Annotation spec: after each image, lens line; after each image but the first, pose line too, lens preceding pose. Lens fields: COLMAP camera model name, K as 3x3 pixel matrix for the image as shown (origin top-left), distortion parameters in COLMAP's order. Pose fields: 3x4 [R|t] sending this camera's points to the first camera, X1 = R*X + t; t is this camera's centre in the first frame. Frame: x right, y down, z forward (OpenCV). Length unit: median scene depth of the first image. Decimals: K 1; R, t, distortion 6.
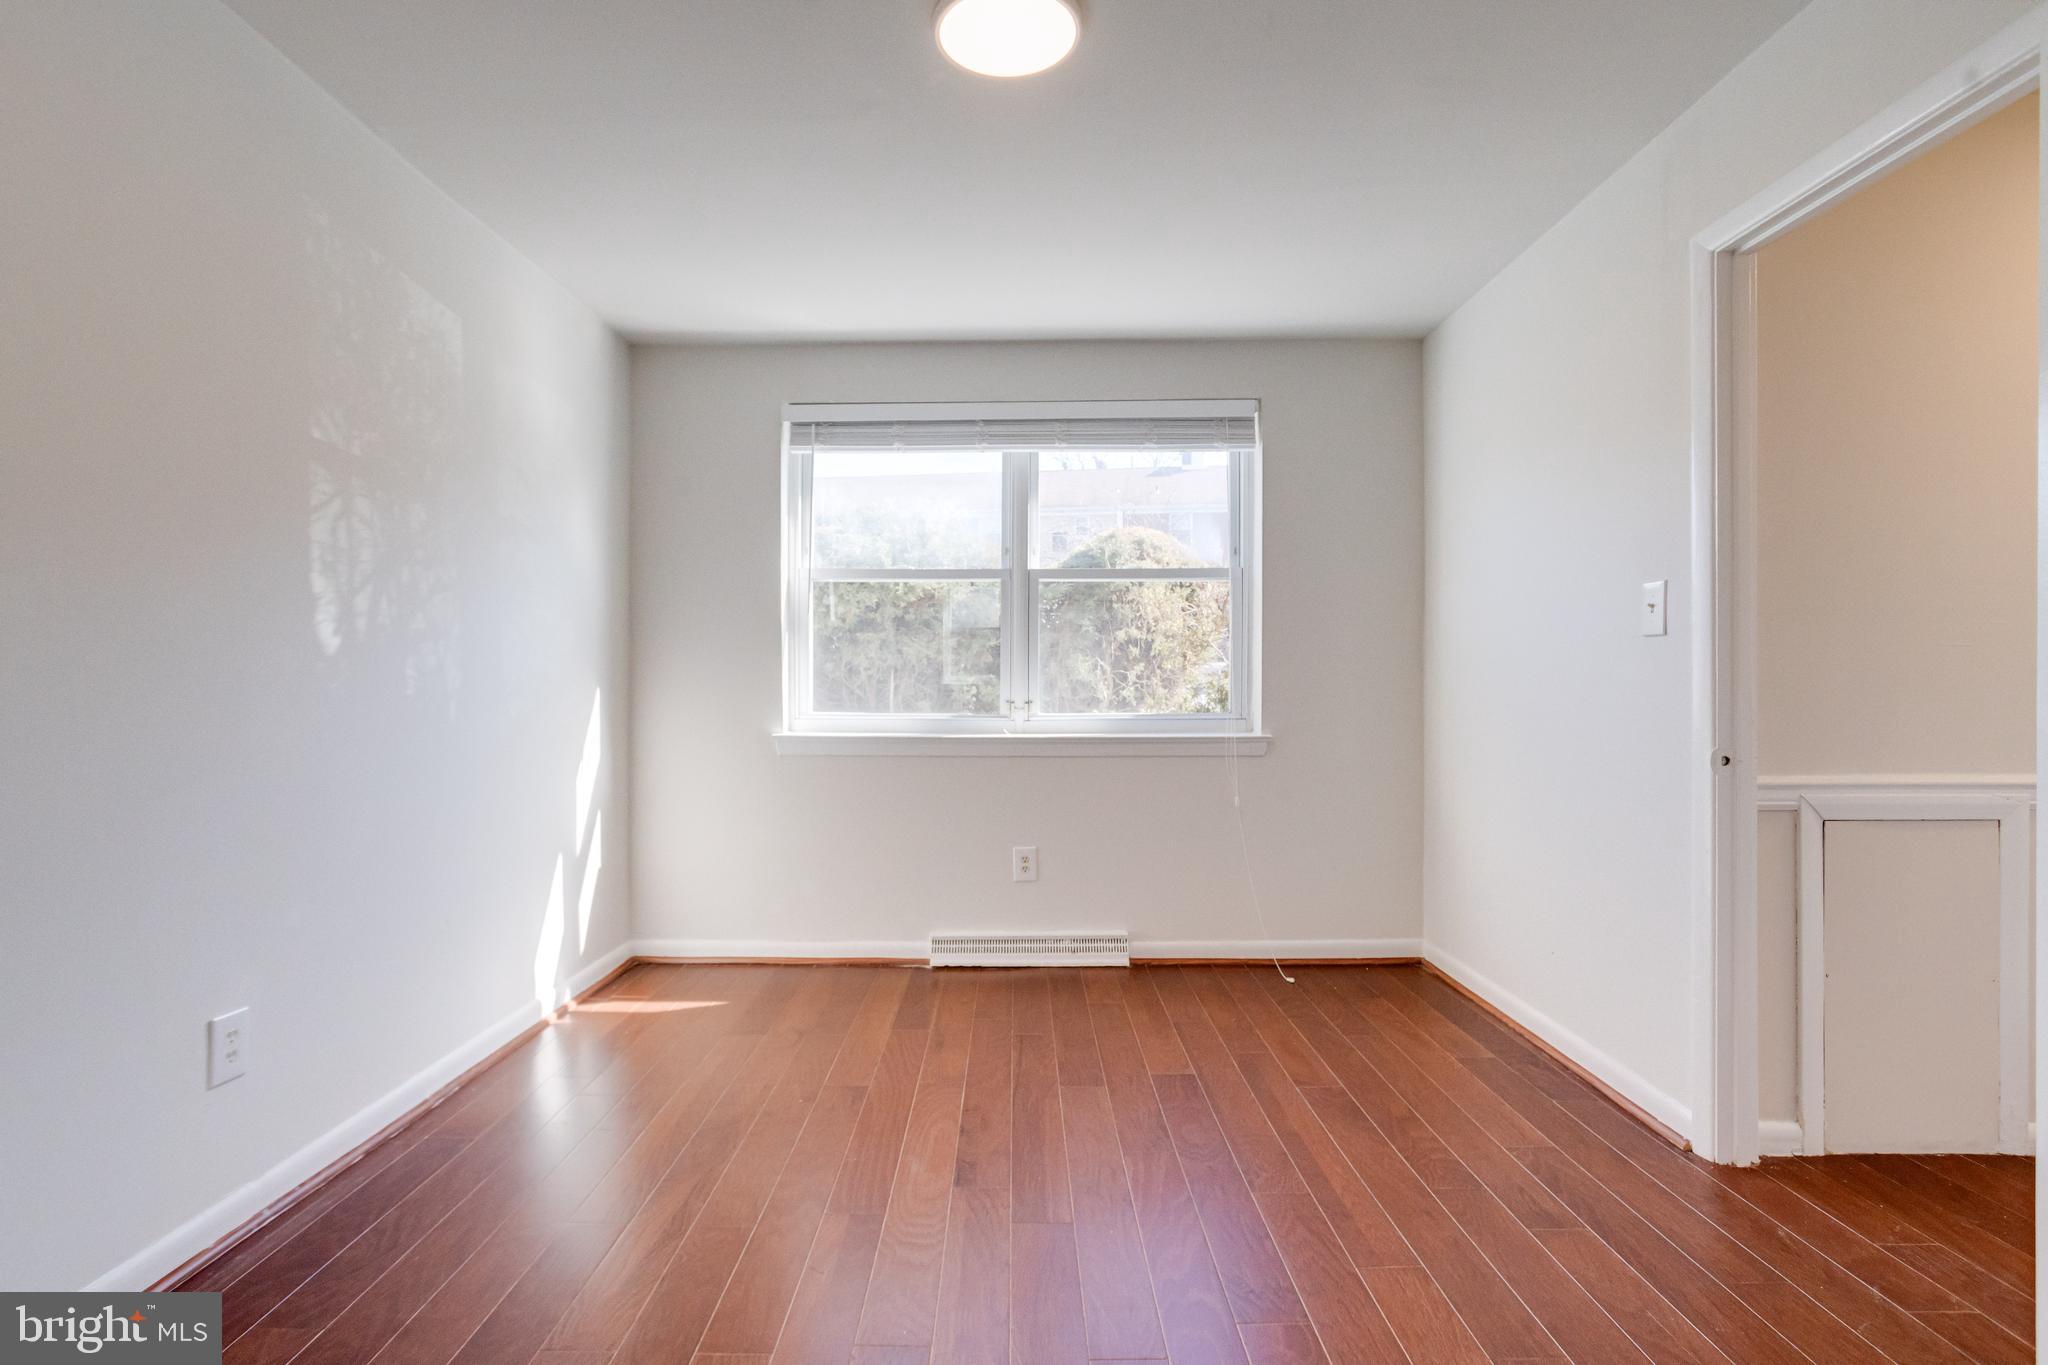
lens RADIAL K [[997.4, 0, 1009.6], [0, 997.4, 701.5], [0, 0, 1]] dist [-0.045446, 0.027476]
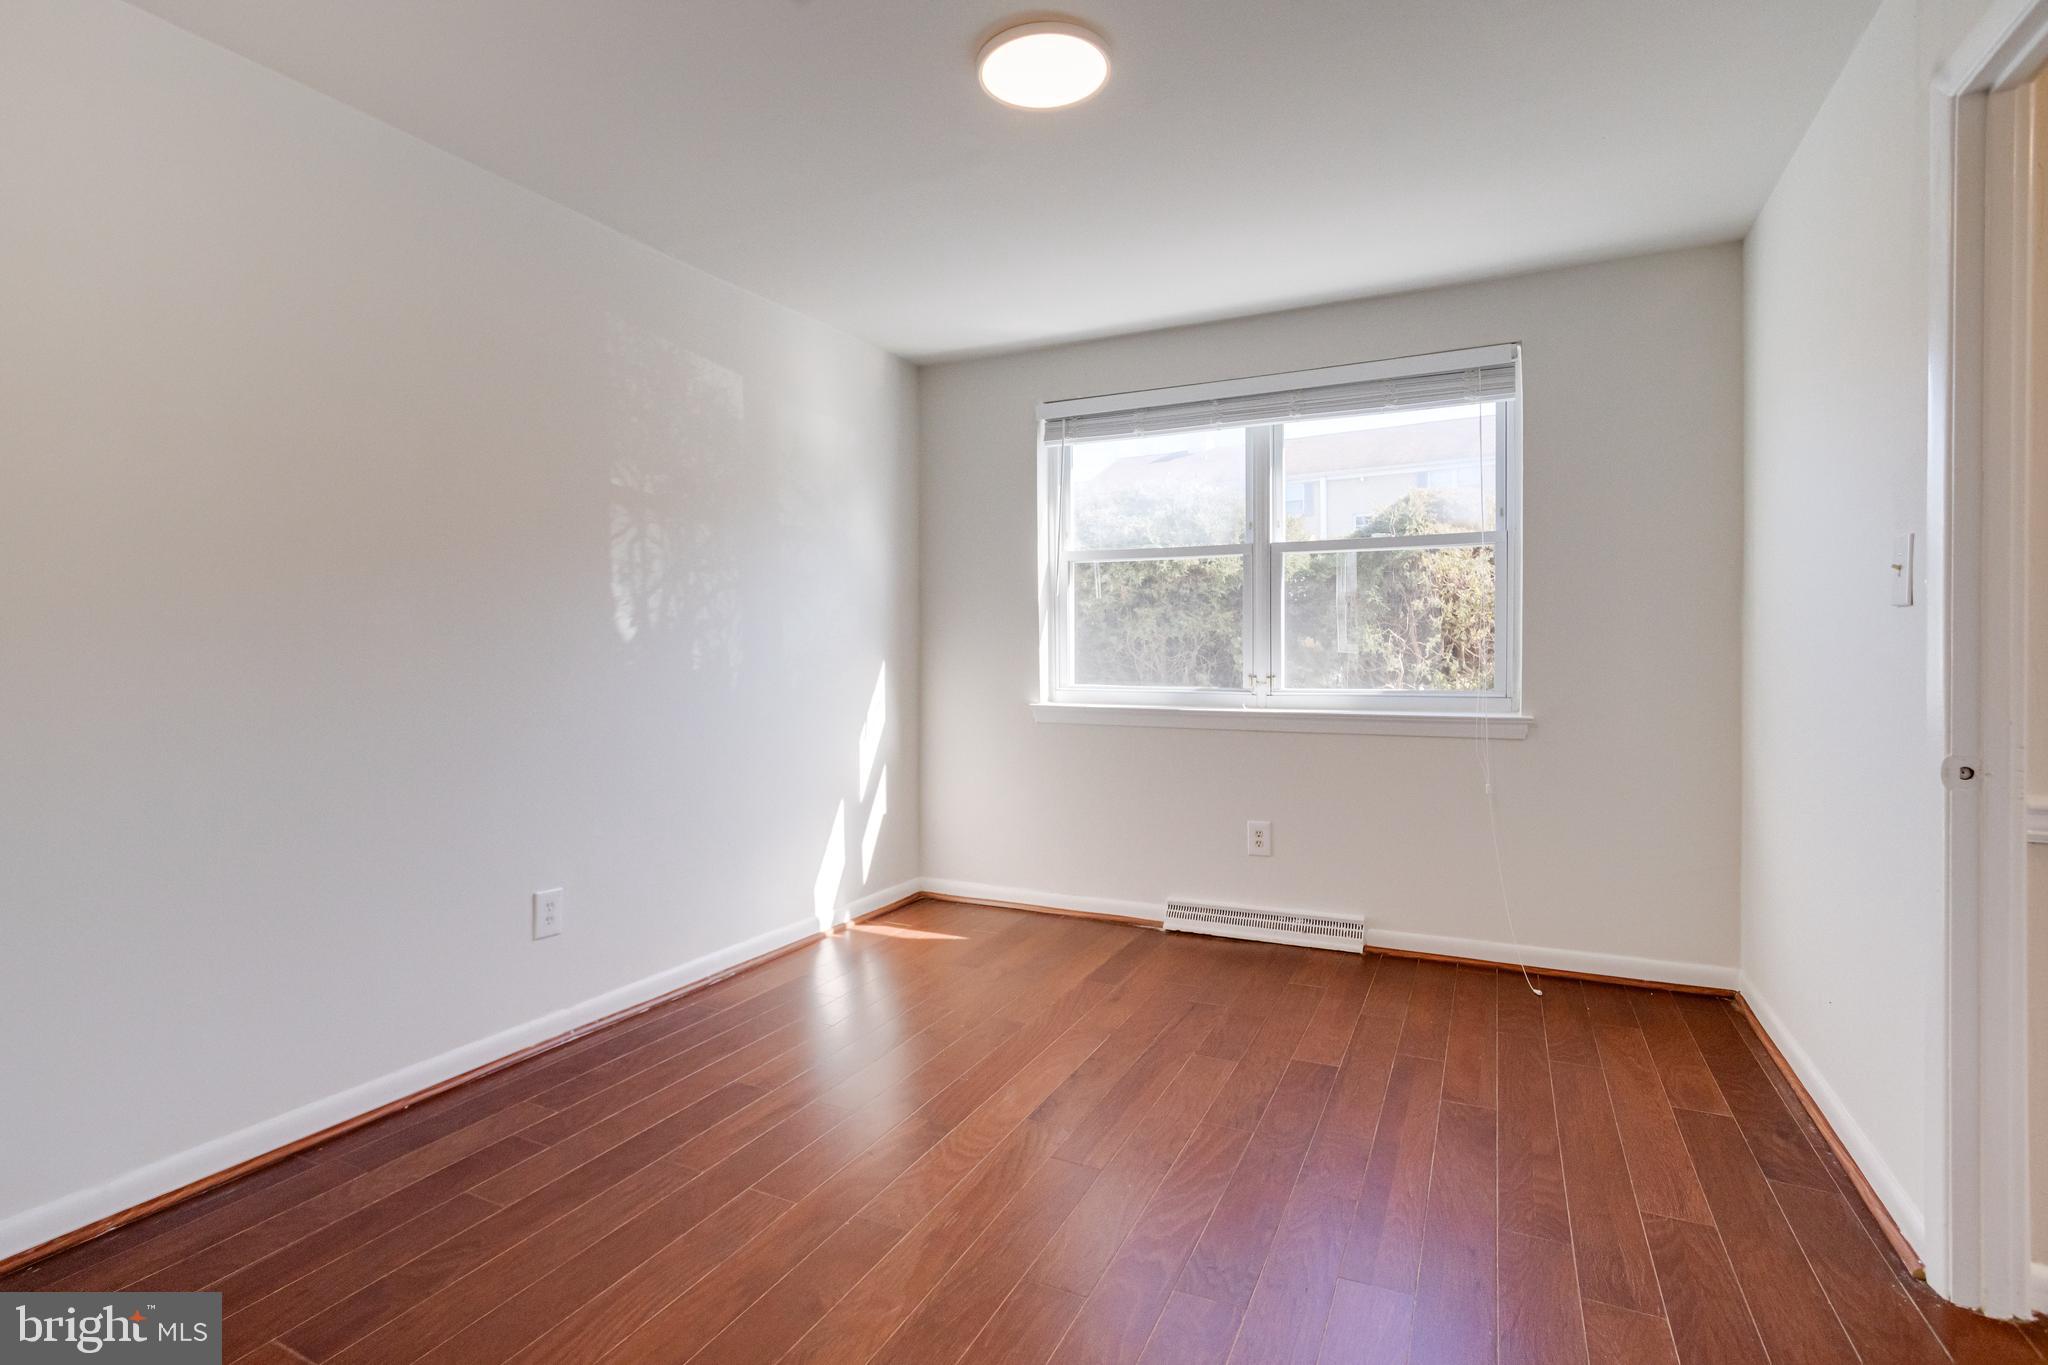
lens RADIAL K [[988.1, 0, 1004.9], [0, 988.1, 672.6], [0, 0, 1]] dist [-0.045580, 0.025340]
pose [[0.896464, 0.008865, -0.443028, 0.231339], [-0.005819, 0.999949, 0.008234, -0.010770], [0.443078, -0.004804, 0.896470, 0.001582]]
